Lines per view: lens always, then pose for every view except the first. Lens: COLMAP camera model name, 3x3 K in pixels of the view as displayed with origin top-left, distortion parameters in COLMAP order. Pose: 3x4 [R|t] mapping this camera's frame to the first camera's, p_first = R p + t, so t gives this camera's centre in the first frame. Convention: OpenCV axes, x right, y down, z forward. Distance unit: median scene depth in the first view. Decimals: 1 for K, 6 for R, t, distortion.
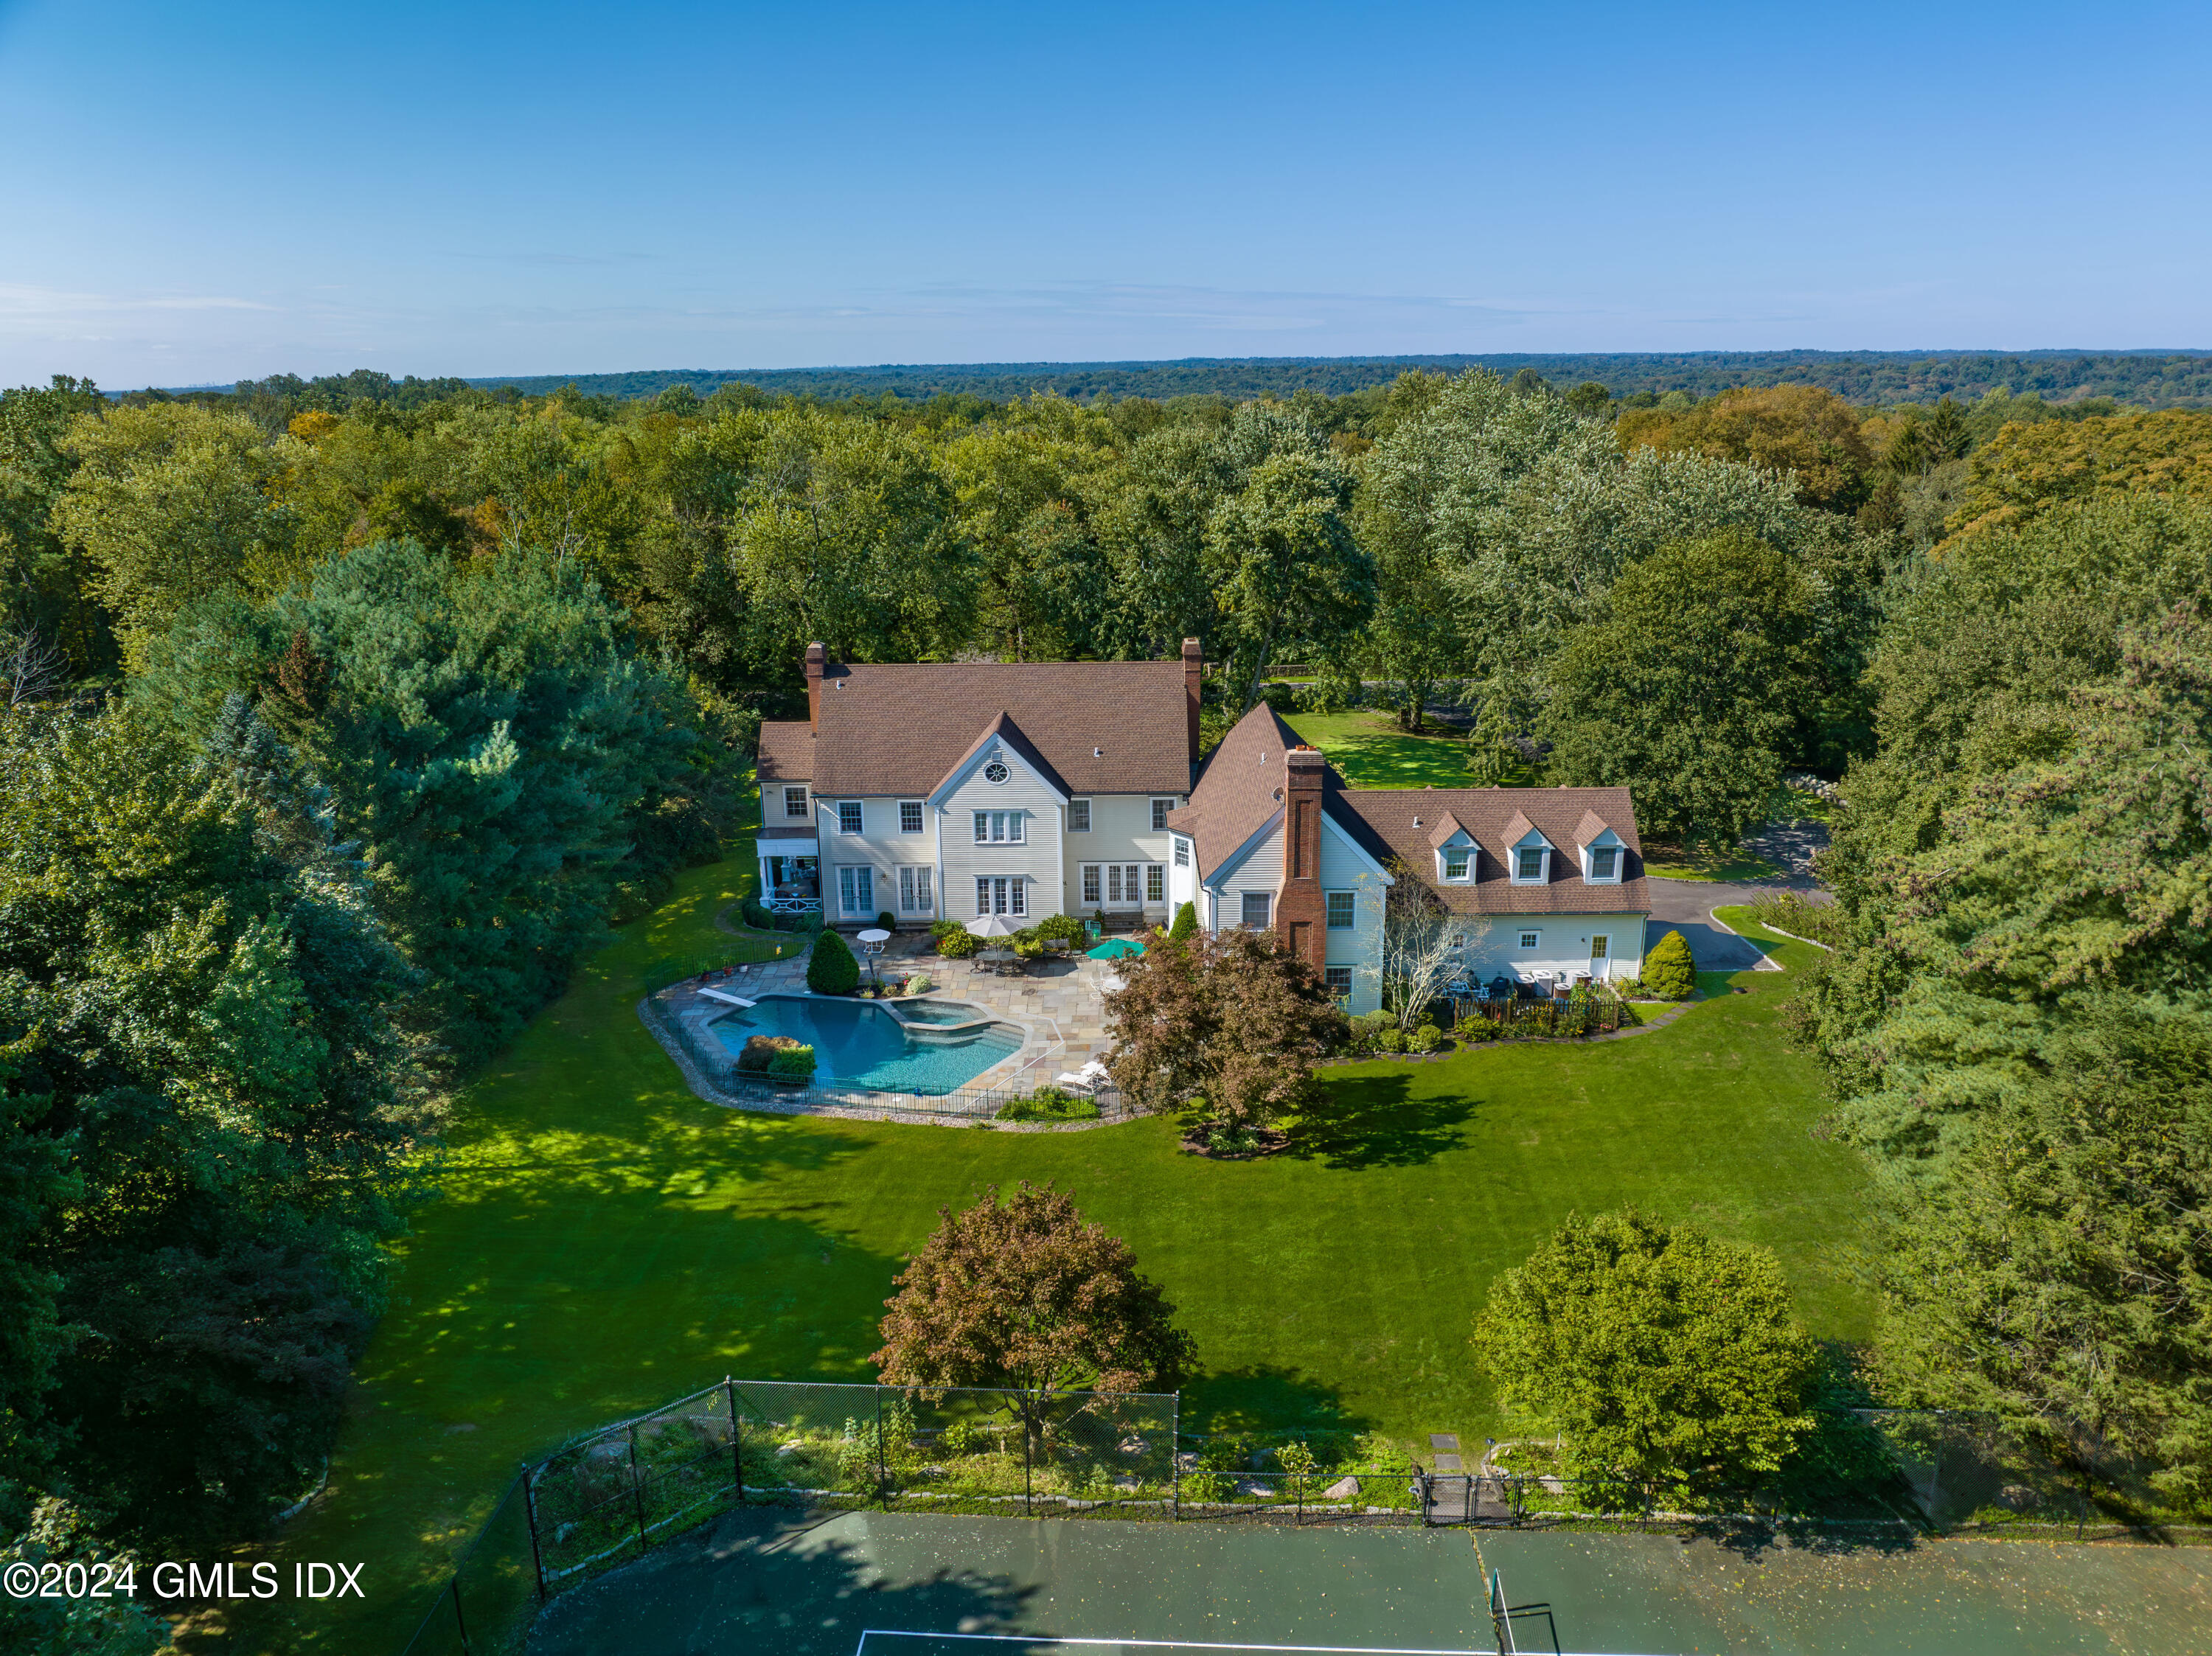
lens RADIAL K [[1561.2, 0, 1106.0], [0, 1561.2, 828.0], [0, 0, 1]] dist [-0.042211, 0.004819]
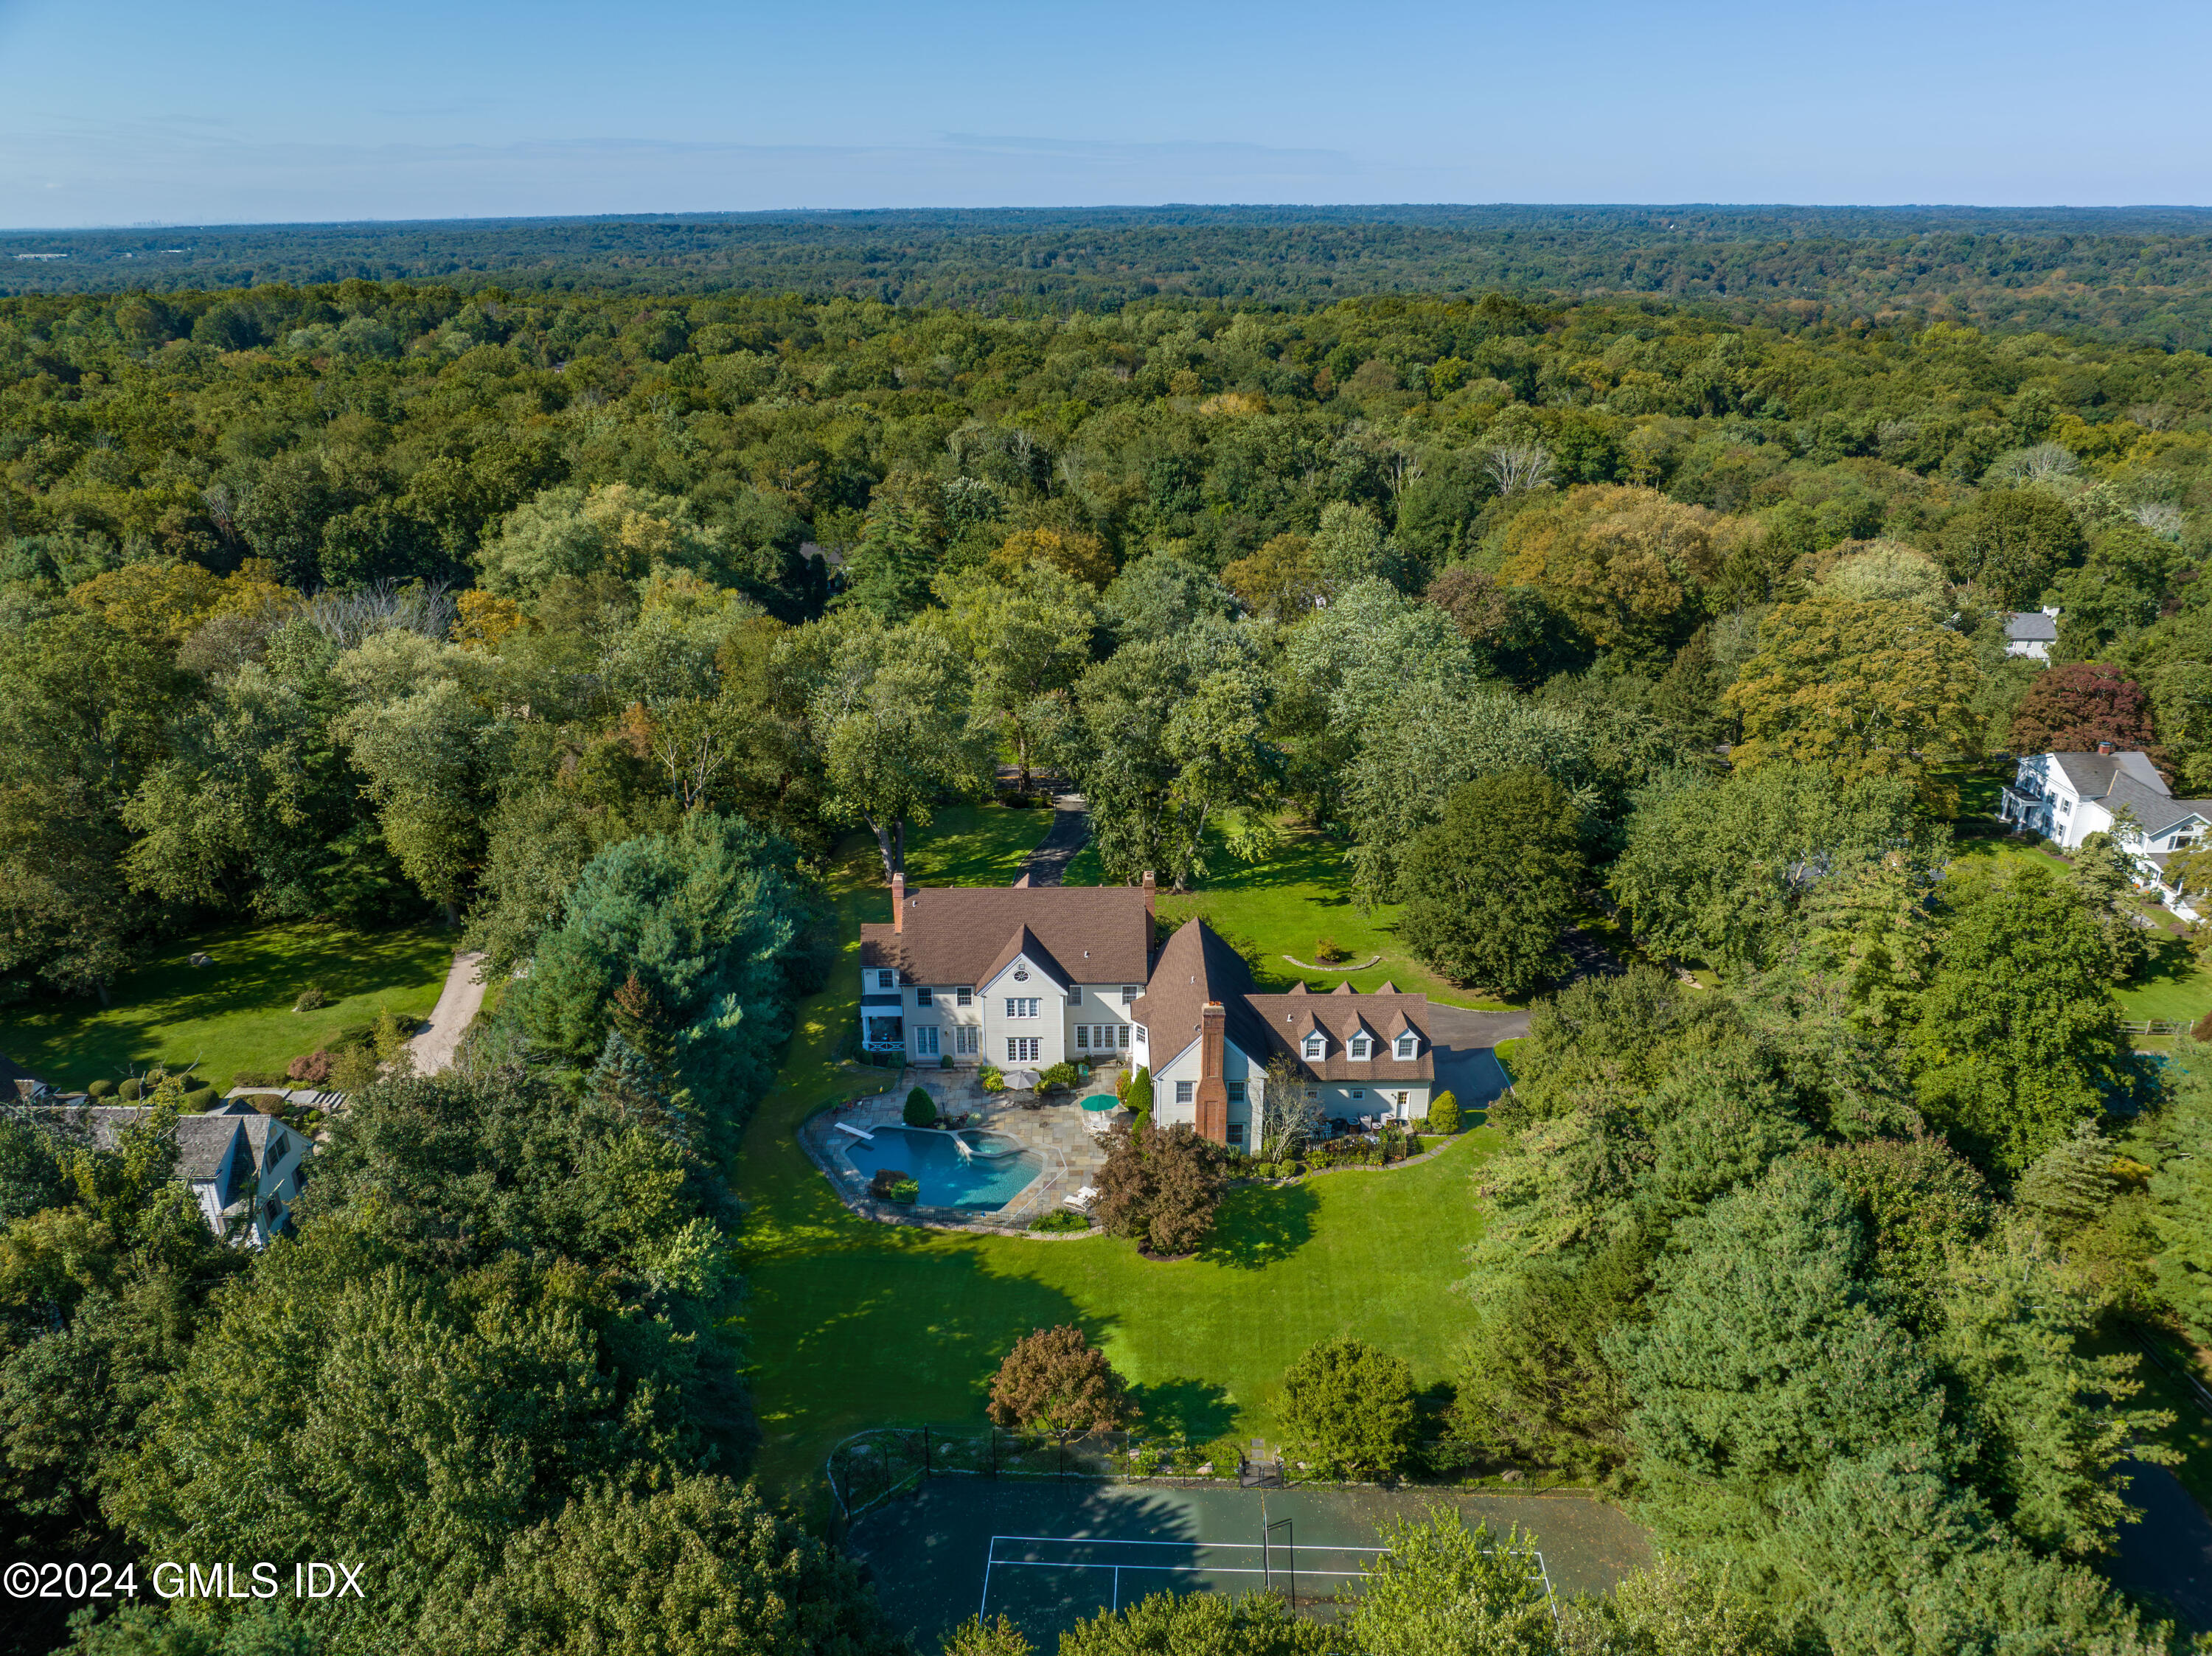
lens RADIAL K [[1561.2, 0, 1106.0], [0, 1561.2, 828.0], [0, 0, 1]] dist [-0.042211, 0.004819]
pose [[0.999870, 0.002852, 0.015890, -0.011360], [-0.004276, 0.995901, 0.090345, -0.320738], [-0.015567, -0.090401, 0.995784, -0.522701]]
